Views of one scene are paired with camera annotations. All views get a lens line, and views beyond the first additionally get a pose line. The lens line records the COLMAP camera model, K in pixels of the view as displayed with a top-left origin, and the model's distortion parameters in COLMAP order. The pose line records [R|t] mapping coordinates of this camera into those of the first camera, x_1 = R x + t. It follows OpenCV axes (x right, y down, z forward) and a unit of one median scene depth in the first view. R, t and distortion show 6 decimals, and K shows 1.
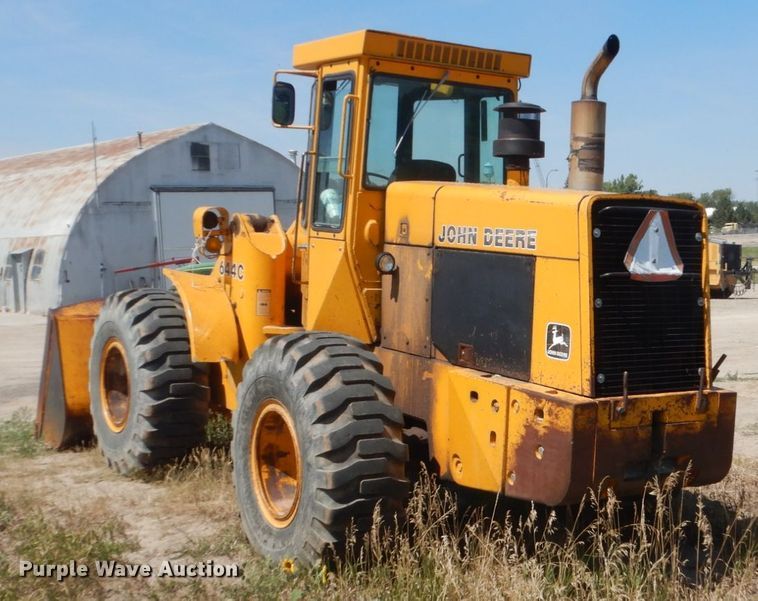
lens RADIAL K [[1078.1, 0, 534.7], [0, 1078.1, 301.0], [0, 0, 1]] dist [-0.016976, -0.120137]
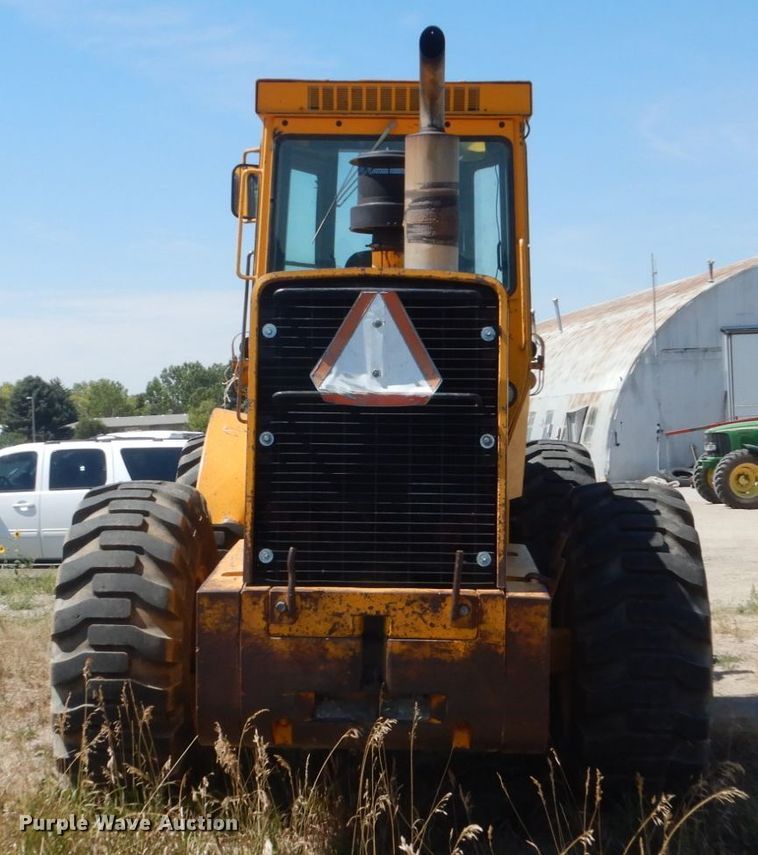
lens RADIAL K [[1361.2, 0, 404.5], [0, 1361.2, 427.3], [0, 0, 1]] dist [0.003021, -0.077362]
pose [[0.801978, -0.001408, -0.597352, 0.571990], [-0.019594, 0.999397, -0.028661, 0.015602], [0.597032, 0.034690, 0.801467, 0.368768]]
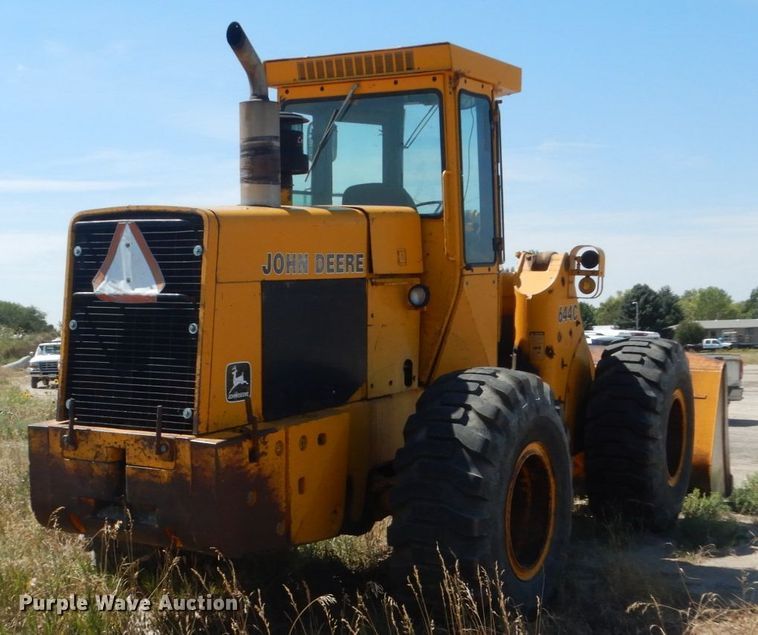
lens RADIAL K [[1170.5, 0, 378.6], [0, 1170.5, 370.7], [0, 0, 1]] dist [-0.008235, 0.004941]
pose [[0.430968, 0.040440, -0.901460, 1.032733], [-0.044742, 0.998724, 0.023413, 0.005615], [0.901257, 0.030242, 0.432228, 0.745174]]
